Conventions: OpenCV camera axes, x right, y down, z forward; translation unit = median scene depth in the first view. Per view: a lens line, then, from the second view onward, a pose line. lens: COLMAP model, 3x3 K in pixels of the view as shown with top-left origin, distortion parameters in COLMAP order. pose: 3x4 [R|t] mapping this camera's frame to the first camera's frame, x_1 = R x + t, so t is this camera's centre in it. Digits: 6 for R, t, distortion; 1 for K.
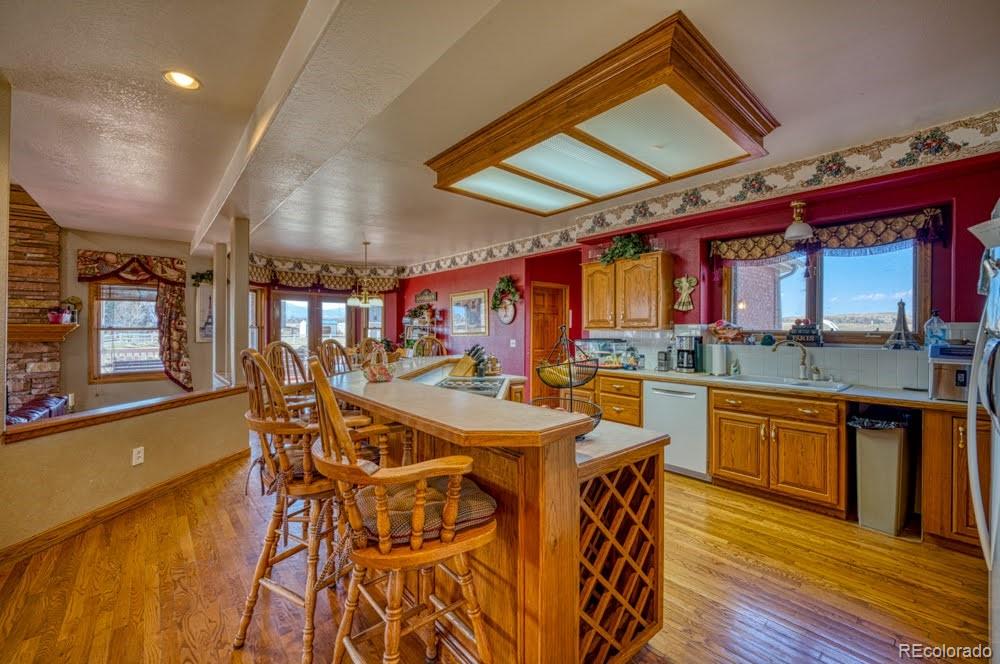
lens RADIAL K [[408.7, 0, 503.4], [0, 408.7, 331.8], [0, 0, 1]] dist [0.000110, -0.000009]
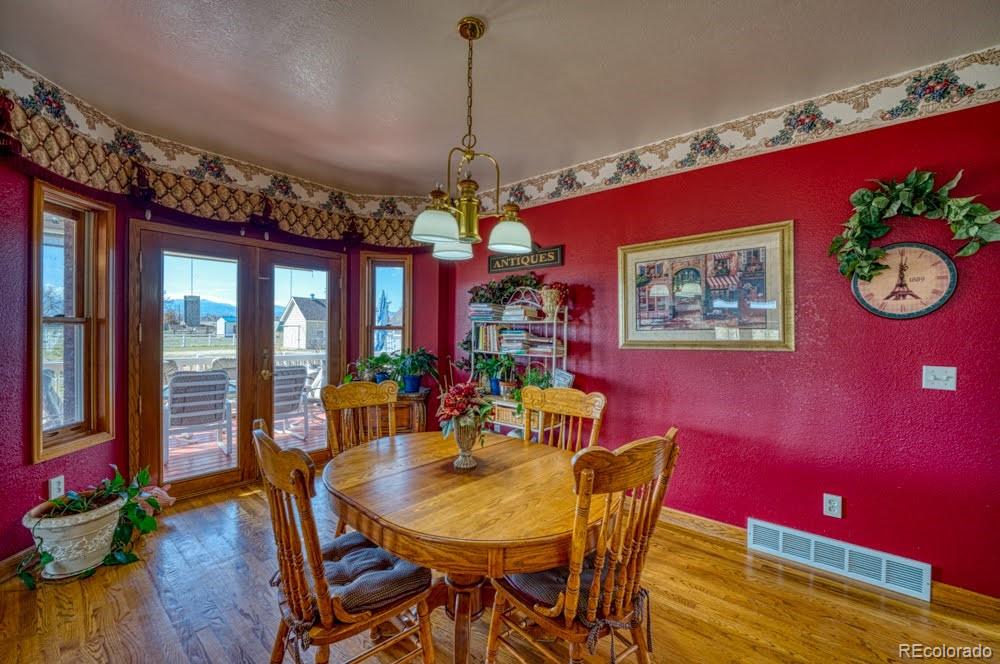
lens RADIAL K [[408.7, 0, 499.9], [0, 408.7, 334.0], [0, 0, 1]] dist [0.000110, -0.000009]
pose [[0.989694, 0.009593, 0.142877, -0.281875], [-0.009787, 0.999952, 0.000652, -0.002975], [-0.142864, -0.002043, 0.989740, 0.569045]]
